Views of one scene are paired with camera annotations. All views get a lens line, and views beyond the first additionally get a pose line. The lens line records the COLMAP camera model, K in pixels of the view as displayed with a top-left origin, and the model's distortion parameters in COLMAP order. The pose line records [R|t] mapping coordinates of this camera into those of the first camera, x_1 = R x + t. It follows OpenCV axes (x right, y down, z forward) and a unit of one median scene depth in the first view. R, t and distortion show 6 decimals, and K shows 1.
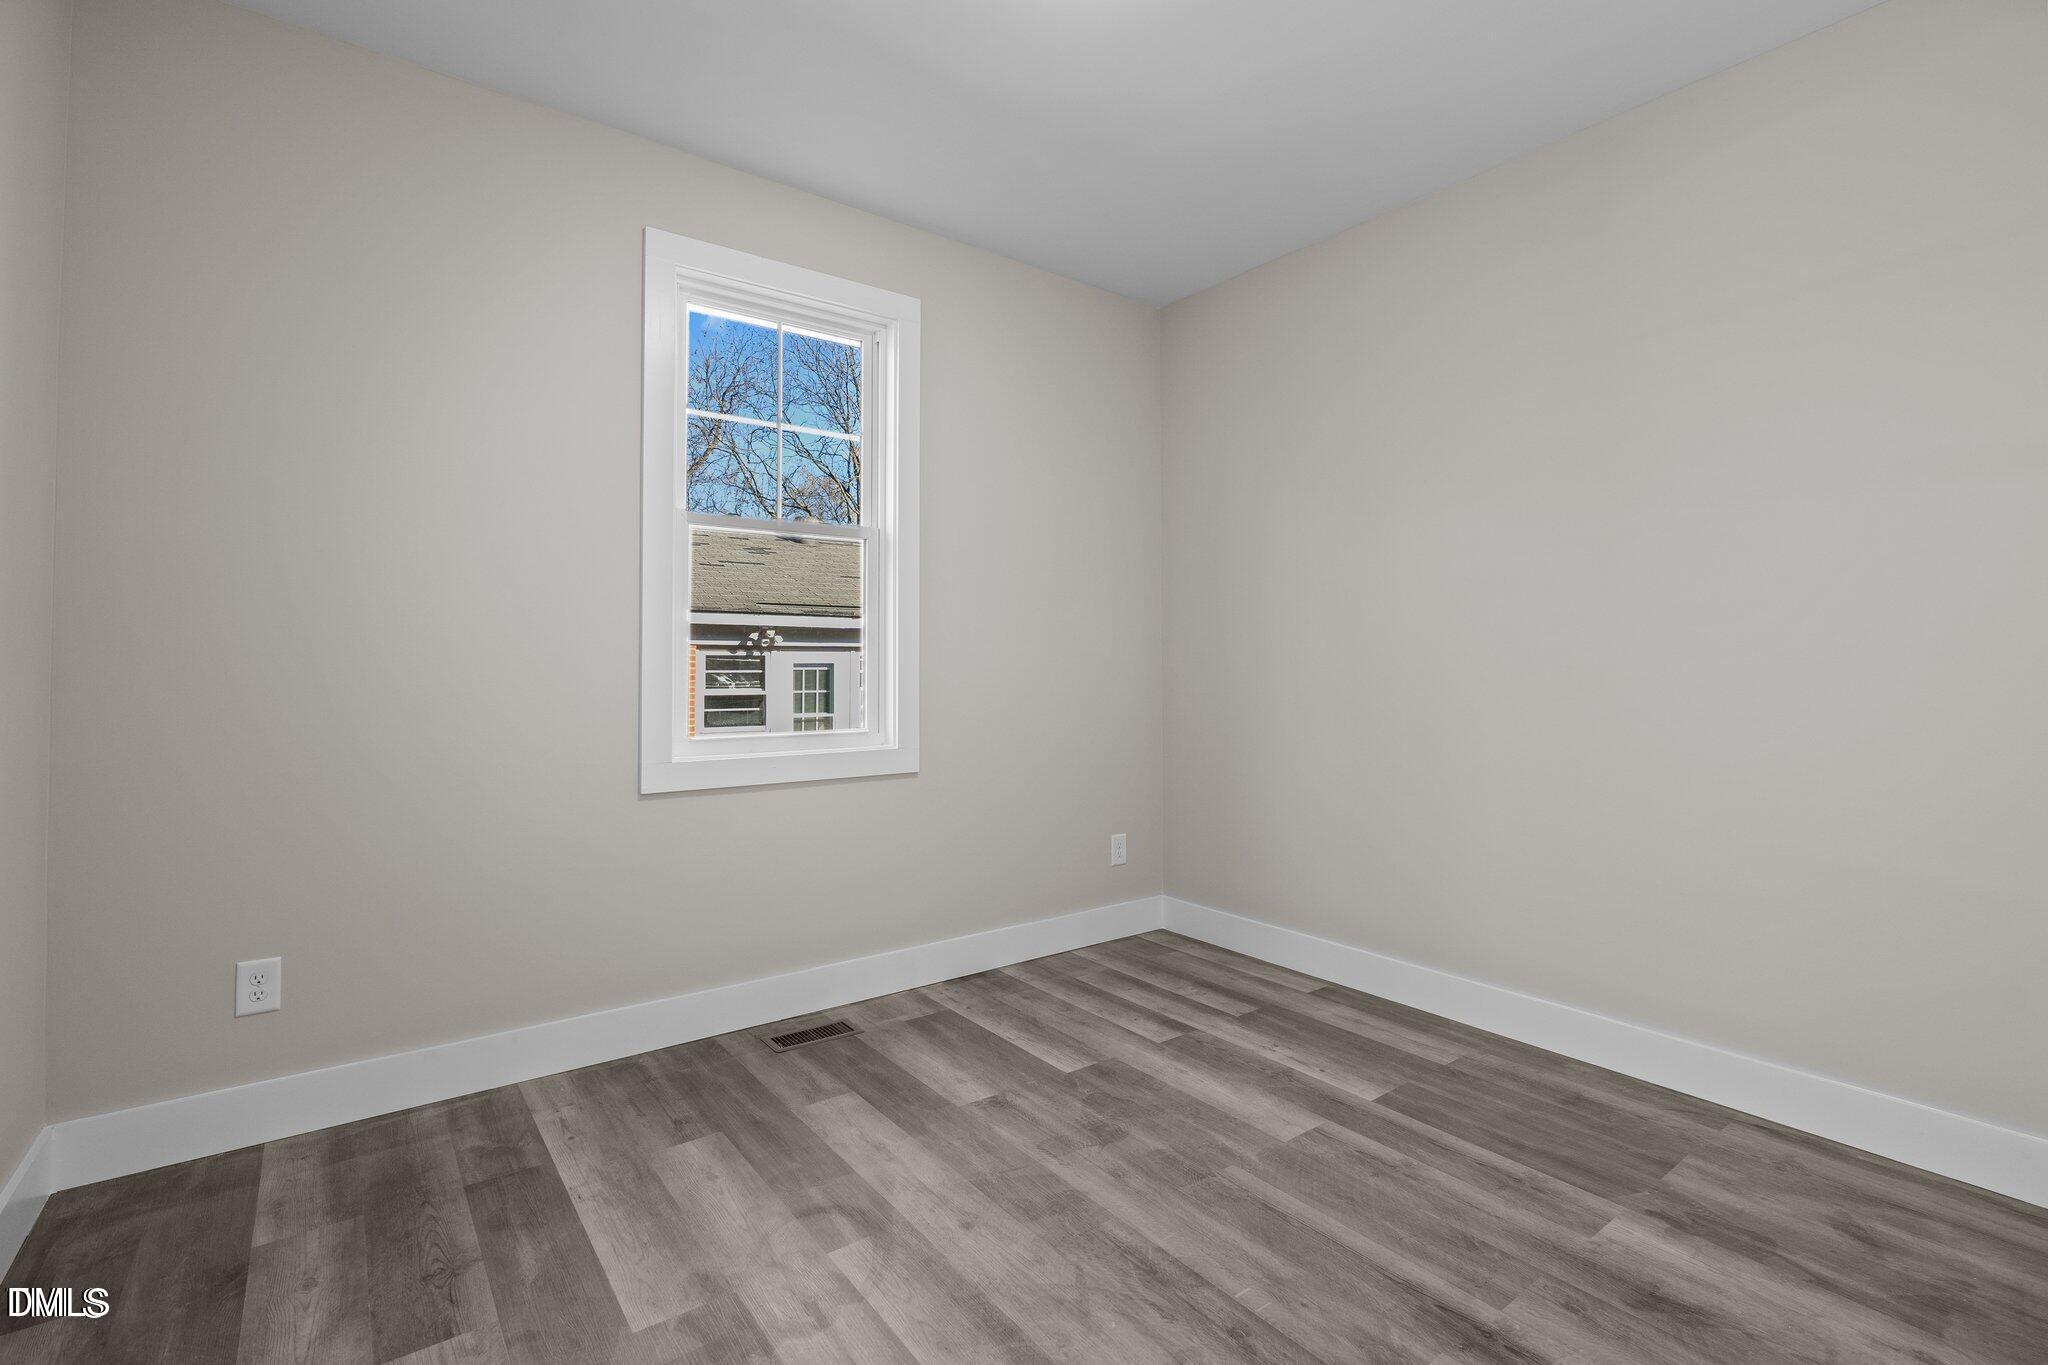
lens RADIAL K [[920.9, 0, 1019.1], [0, 920.9, 669.1], [0, 0, 1]] dist [-0.011498, 0.003473]
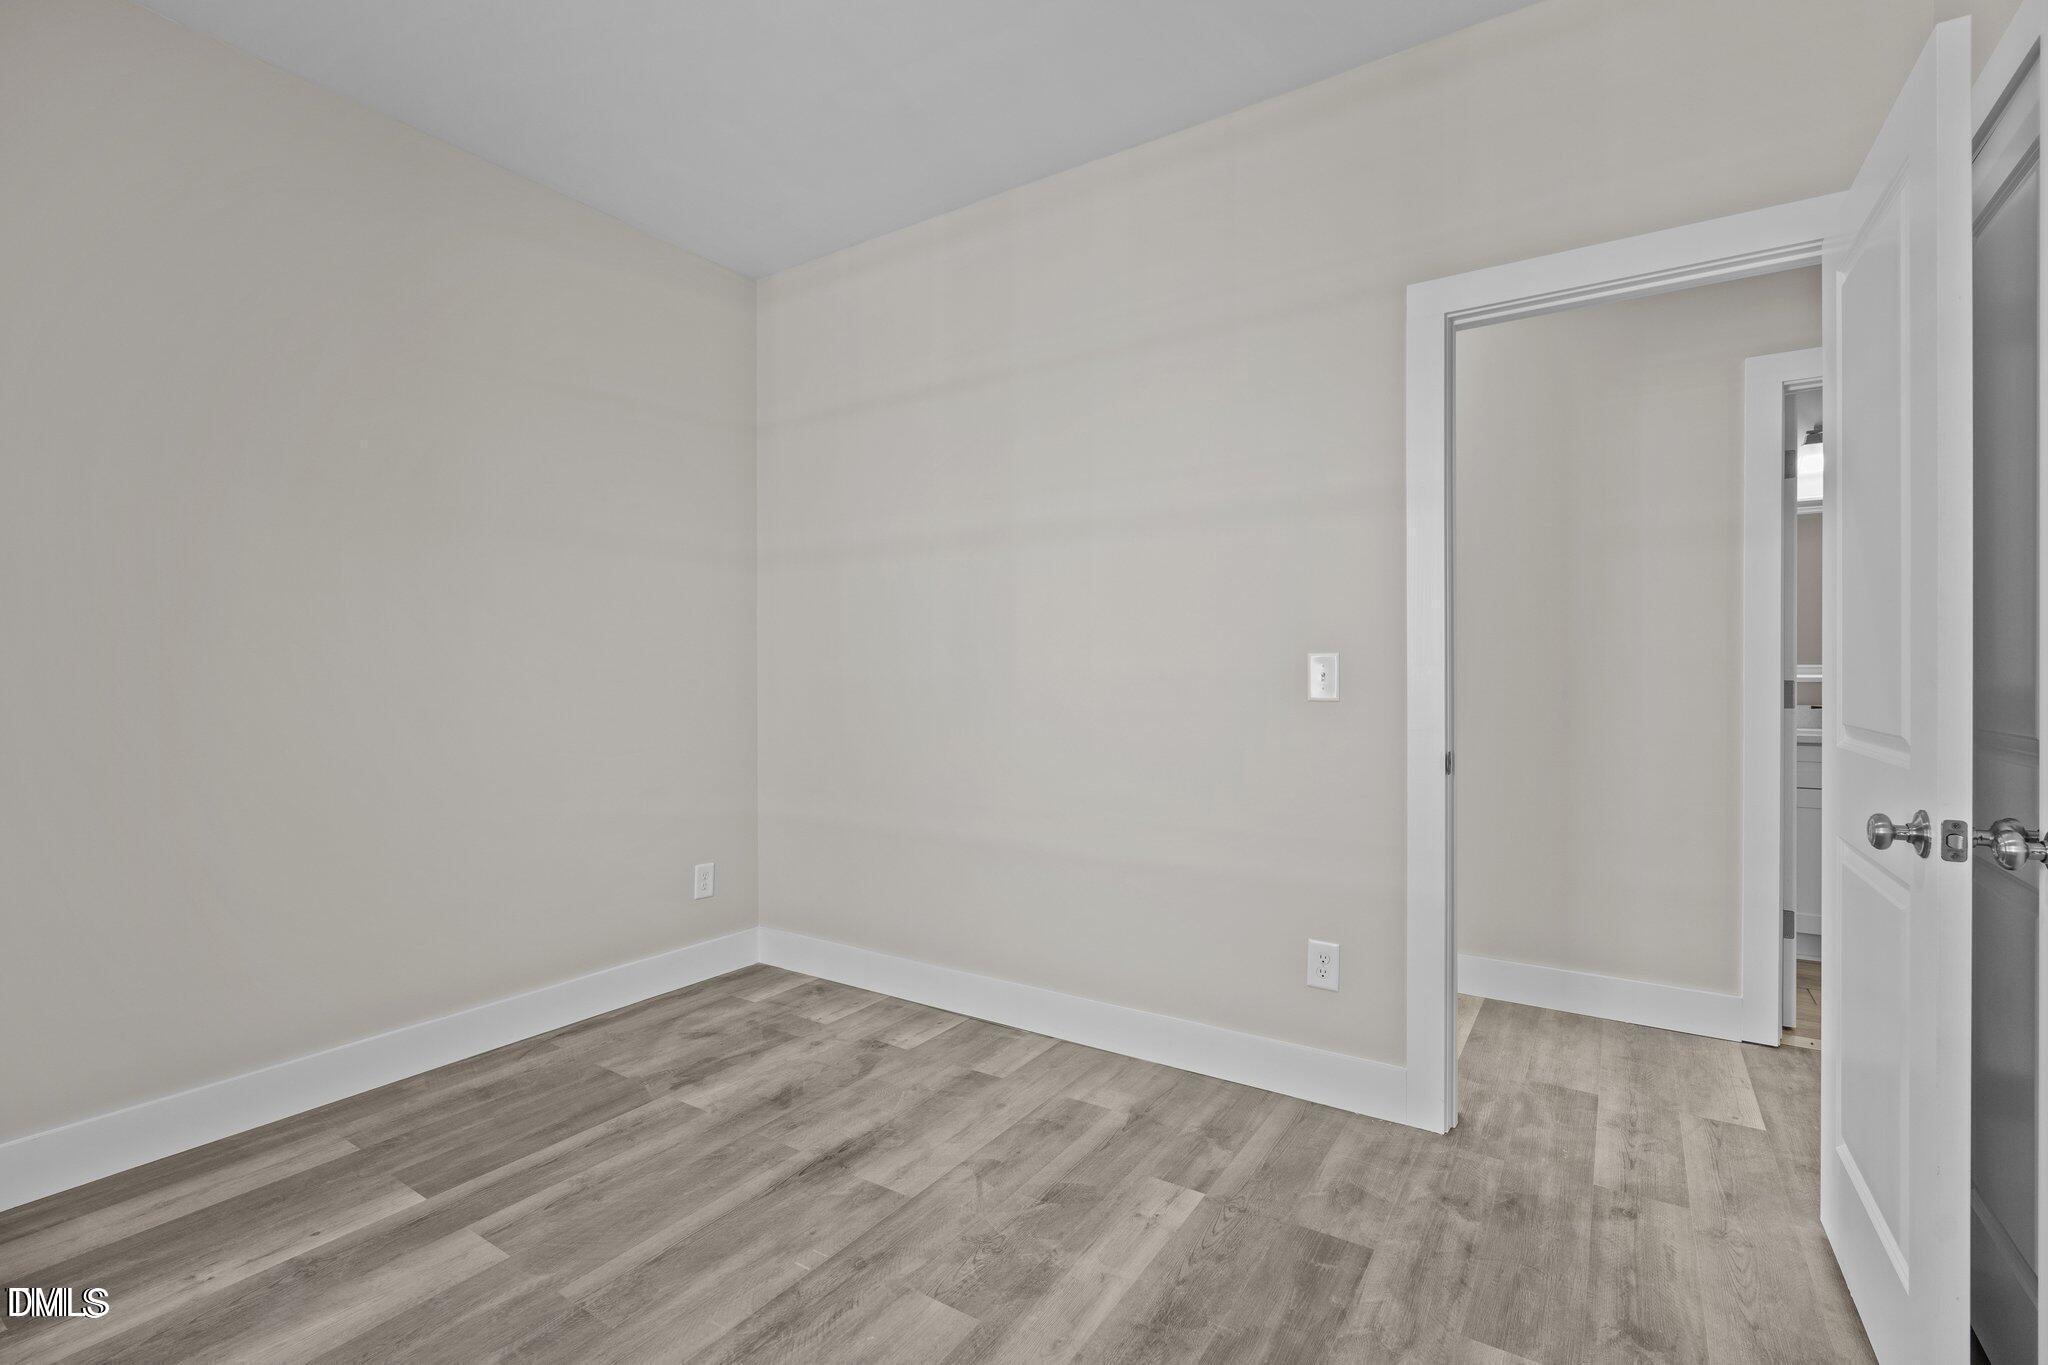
lens RADIAL K [[920.9, 0, 1025.0], [0, 920.9, 677.2], [0, 0, 1]] dist [-0.011498, 0.003473]
pose [[-0.340285, -0.003860, 0.940314, -0.762925], [0.004982, 0.999970, 0.005908, -0.007275], [-0.940309, 0.006695, -0.340256, 1.010340]]
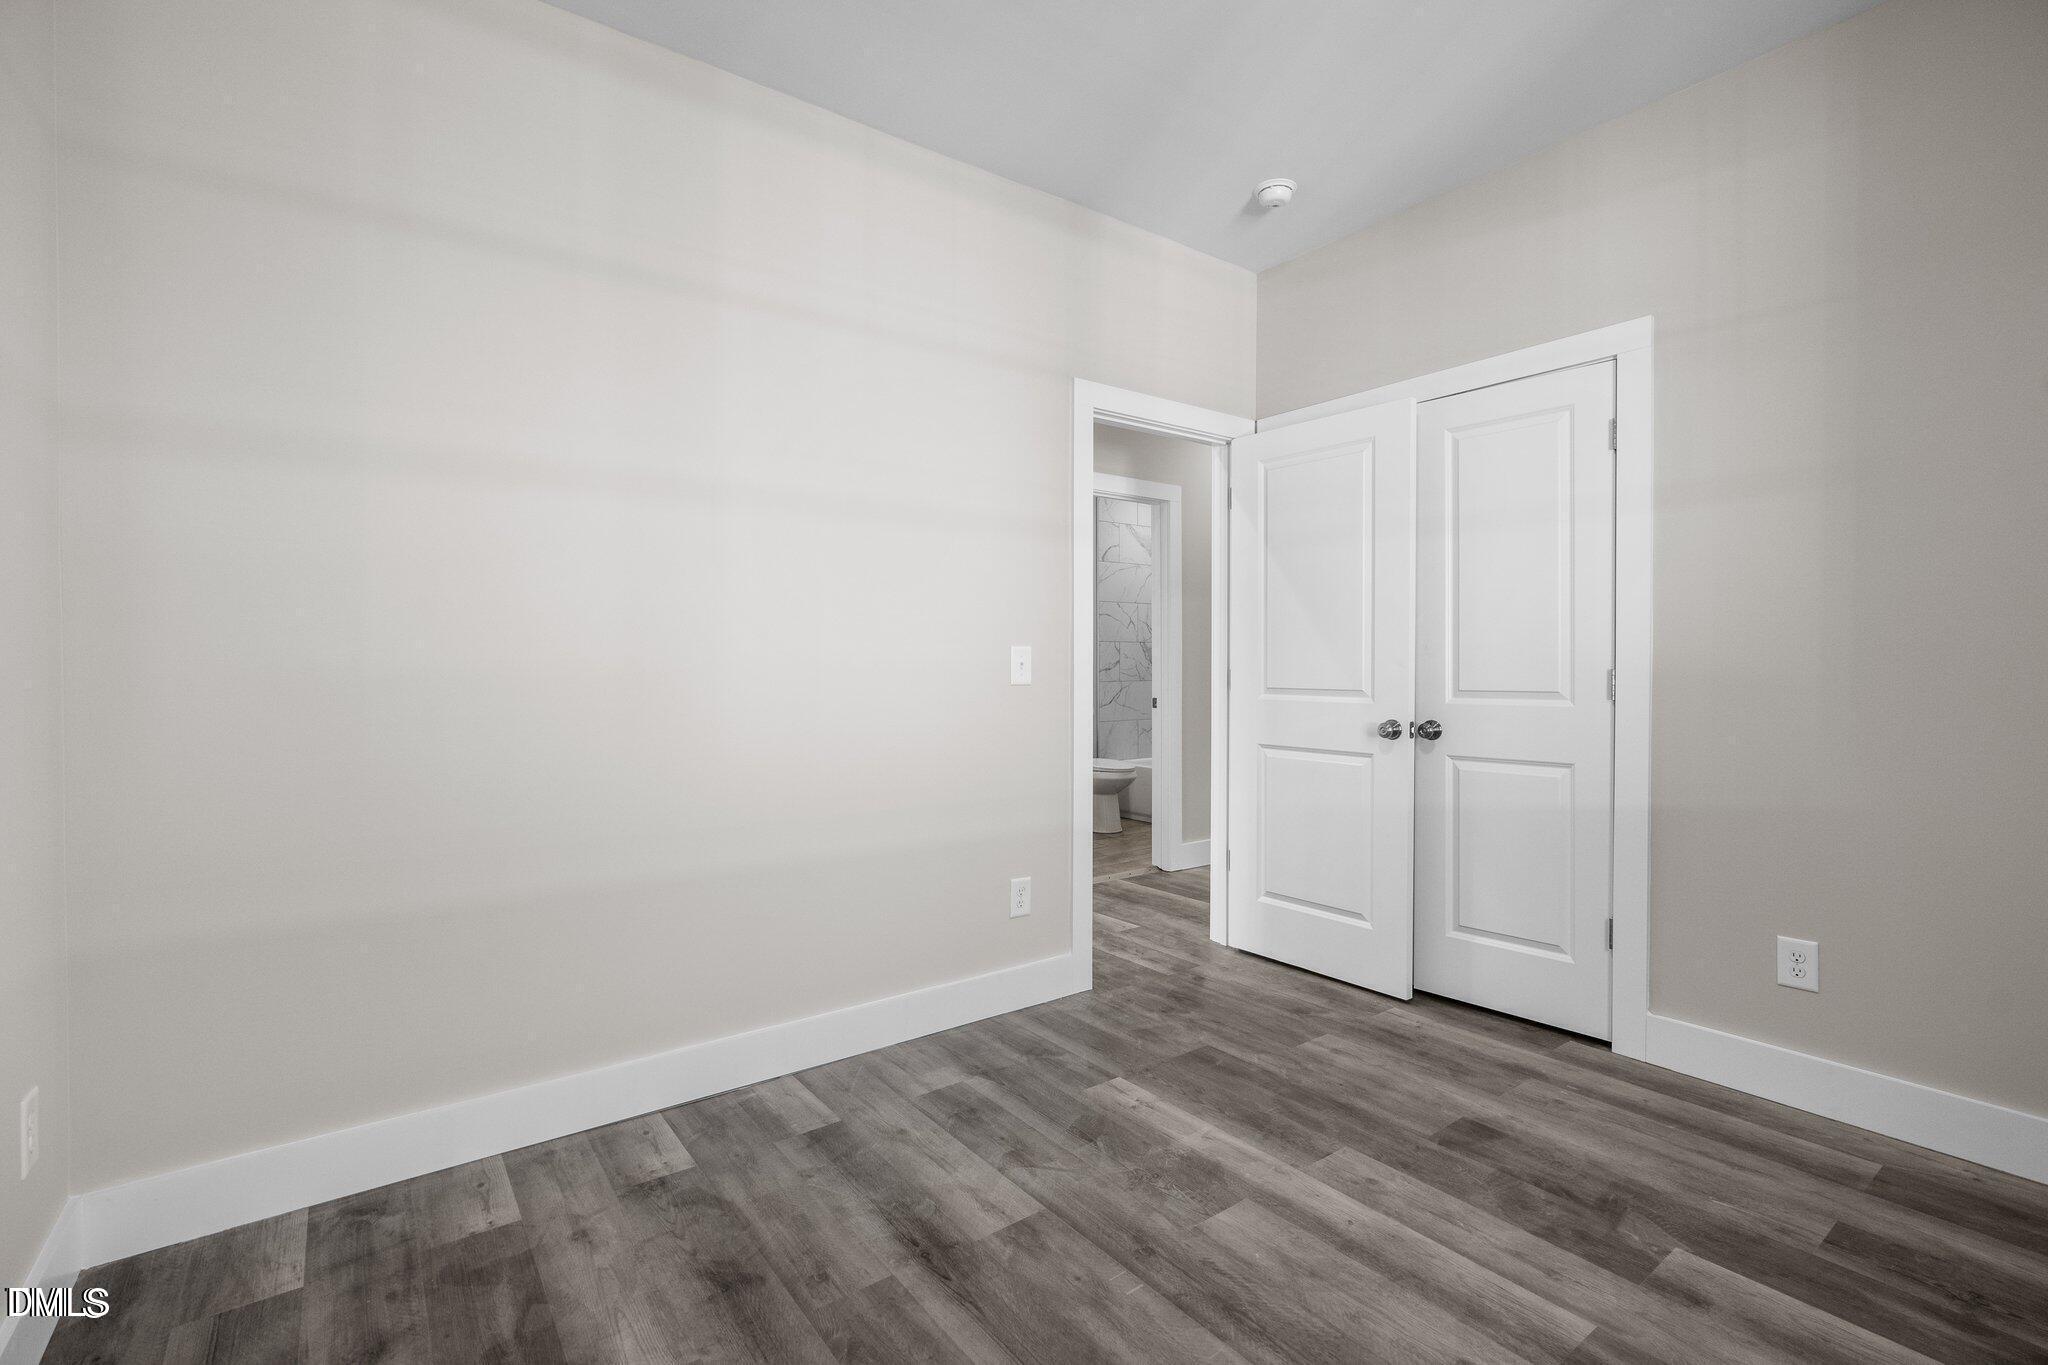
lens RADIAL K [[920.9, 0, 1023.6], [0, 920.9, 679.1], [0, 0, 1]] dist [-0.011498, 0.003473]
pose [[-0.999999, 0.001237, 0.000836, 0.329864], [0.001252, 0.999821, 0.018854, -0.004096], [-0.000813, 0.018855, -0.999822, 1.801636]]
